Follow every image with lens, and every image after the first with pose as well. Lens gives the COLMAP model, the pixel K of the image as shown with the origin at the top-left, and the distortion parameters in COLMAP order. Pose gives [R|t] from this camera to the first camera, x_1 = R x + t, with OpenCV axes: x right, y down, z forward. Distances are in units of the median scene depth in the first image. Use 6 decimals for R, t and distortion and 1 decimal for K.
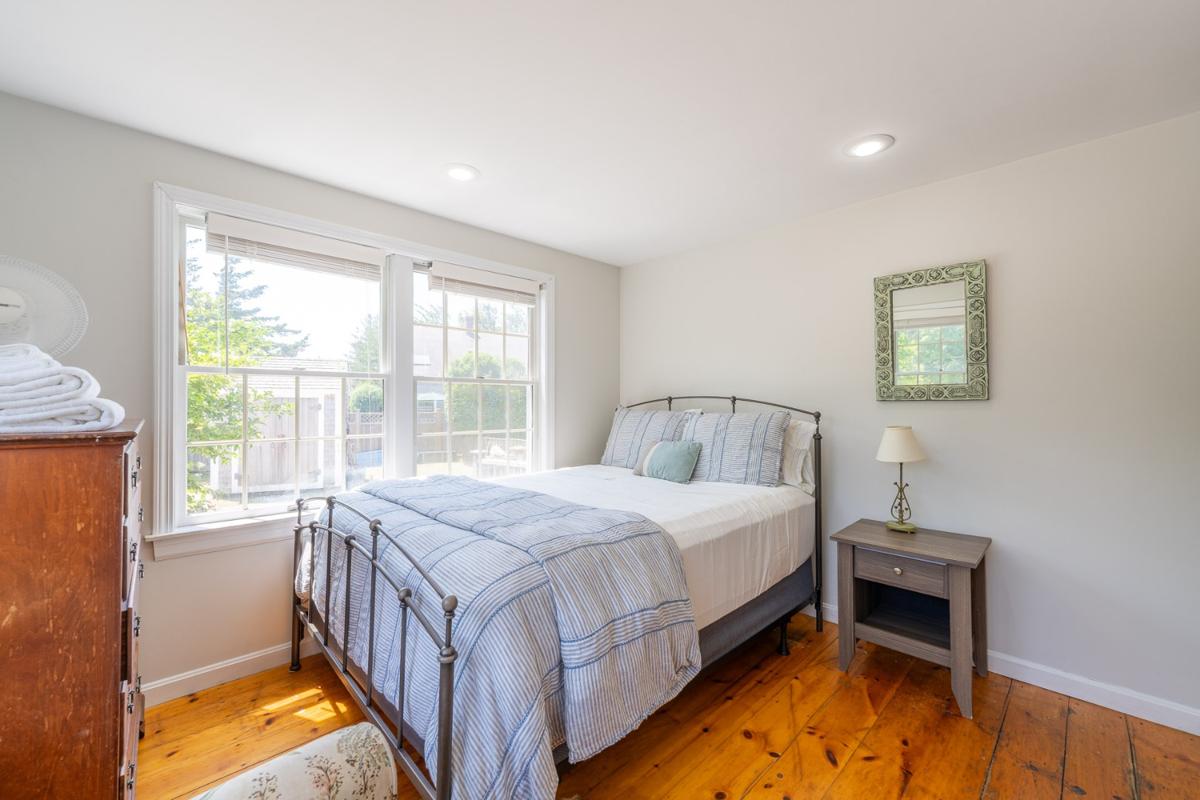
lens RADIAL K [[493.7, 0, 598.5], [0, 493.7, 400.4], [0, 0, 1]] dist [0.017460, 0.000692]
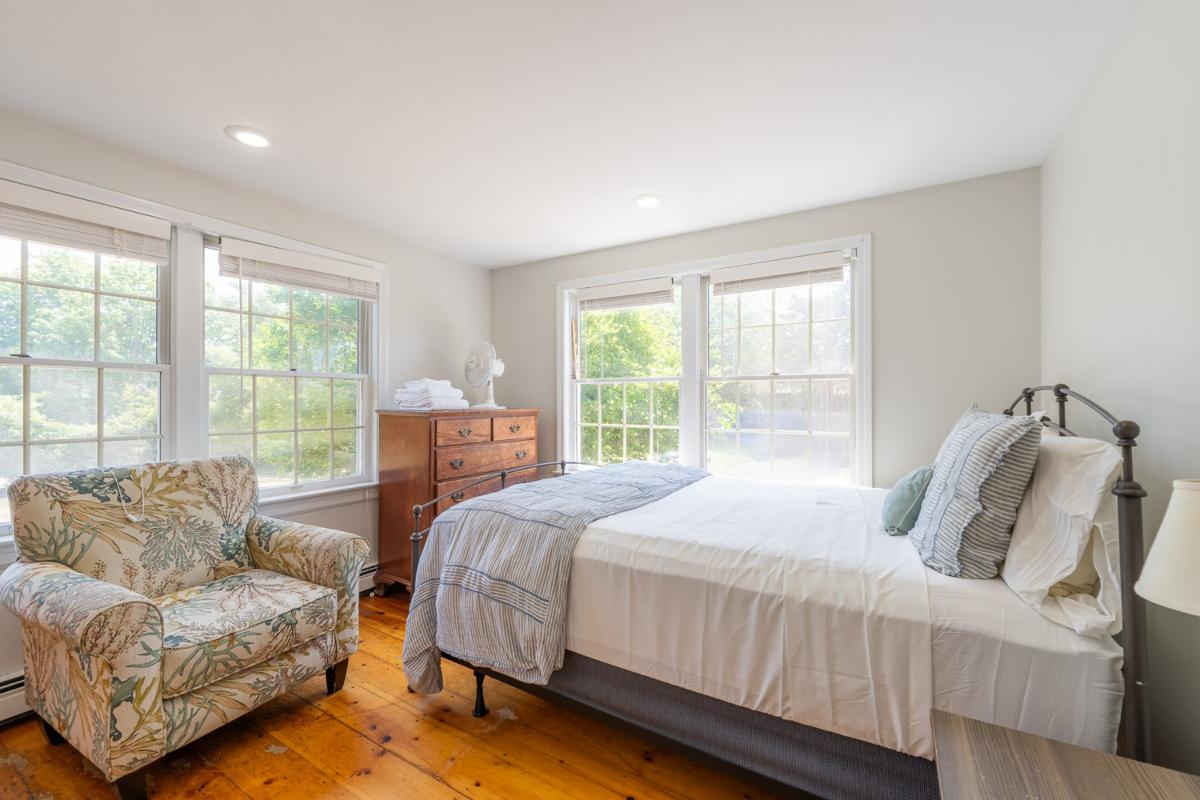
lens RADIAL K [[493.7, 0, 598.2], [0, 493.7, 398.1], [0, 0, 1]] dist [0.017460, 0.000692]
pose [[0.255493, -0.009551, -0.966764, 0.703288], [0.003830, 0.999953, -0.008867, 0.007613], [0.966803, -0.001437, 0.255518, 0.523339]]
